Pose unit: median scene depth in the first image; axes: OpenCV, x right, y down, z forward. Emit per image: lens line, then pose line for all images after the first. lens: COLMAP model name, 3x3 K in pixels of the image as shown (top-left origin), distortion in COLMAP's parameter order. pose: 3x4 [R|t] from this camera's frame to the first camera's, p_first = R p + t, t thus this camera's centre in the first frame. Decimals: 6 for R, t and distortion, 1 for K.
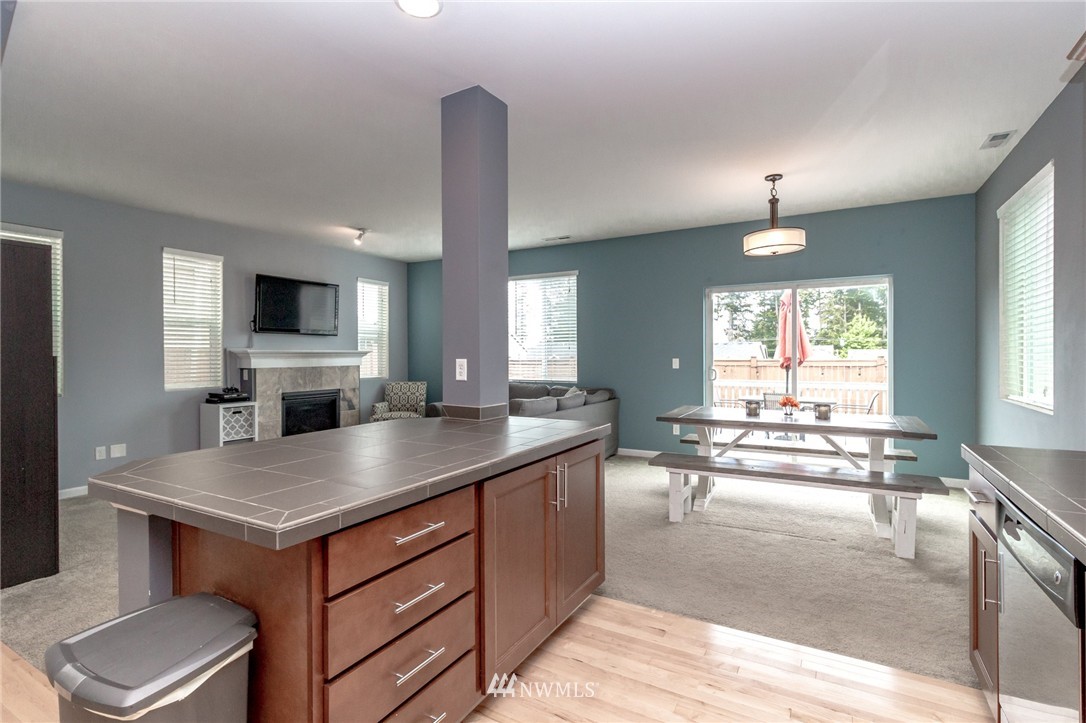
lens RADIAL K [[515.3, 0, 540.1], [0, 515.3, 355.1], [0, 0, 1]] dist [-0.000333, -0.002088]
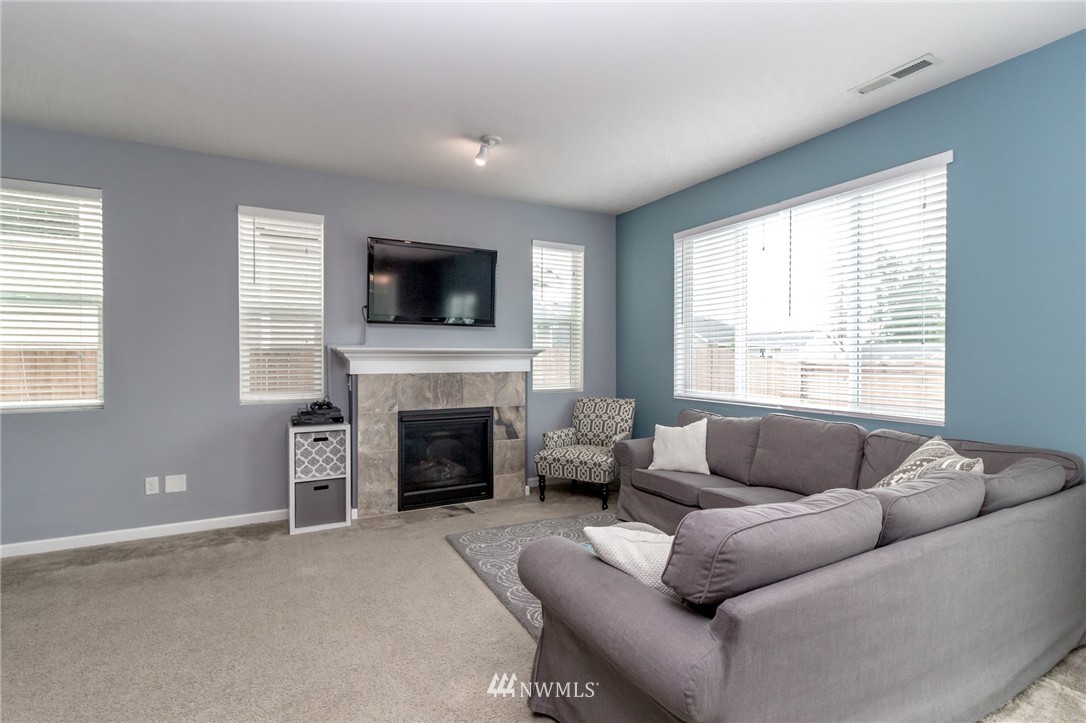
lens RADIAL K [[515.3, 0, 547.4], [0, 515.3, 357.6], [0, 0, 1]] dist [-0.000333, -0.002088]
pose [[0.849029, 0.005394, -0.528318, 0.020909], [-0.003937, 0.999985, 0.003882, -0.000433], [0.528331, -0.001216, 0.849038, 0.518315]]
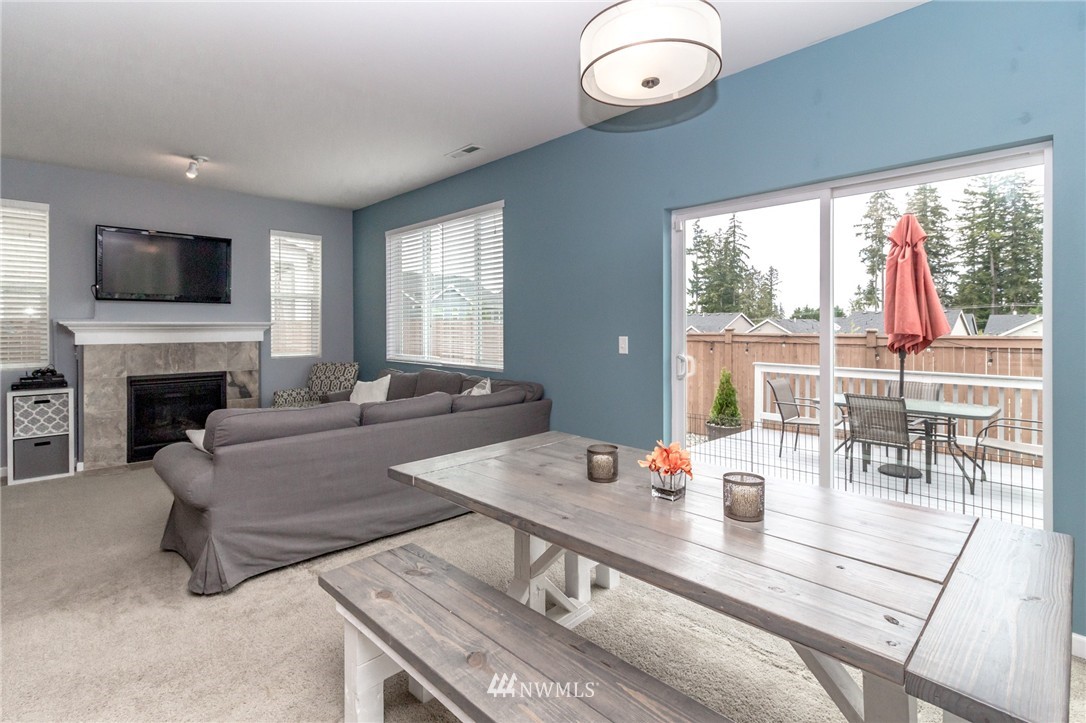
lens RADIAL K [[515.3, 0, 530.6], [0, 515.3, 328.8], [0, 0, 1]] dist [-0.000333, -0.002088]
pose [[0.960306, 0.002304, -0.278938, 0.298543], [-0.001430, 0.999993, 0.003339, -0.002286], [0.278944, -0.002808, 0.960303, 0.411353]]
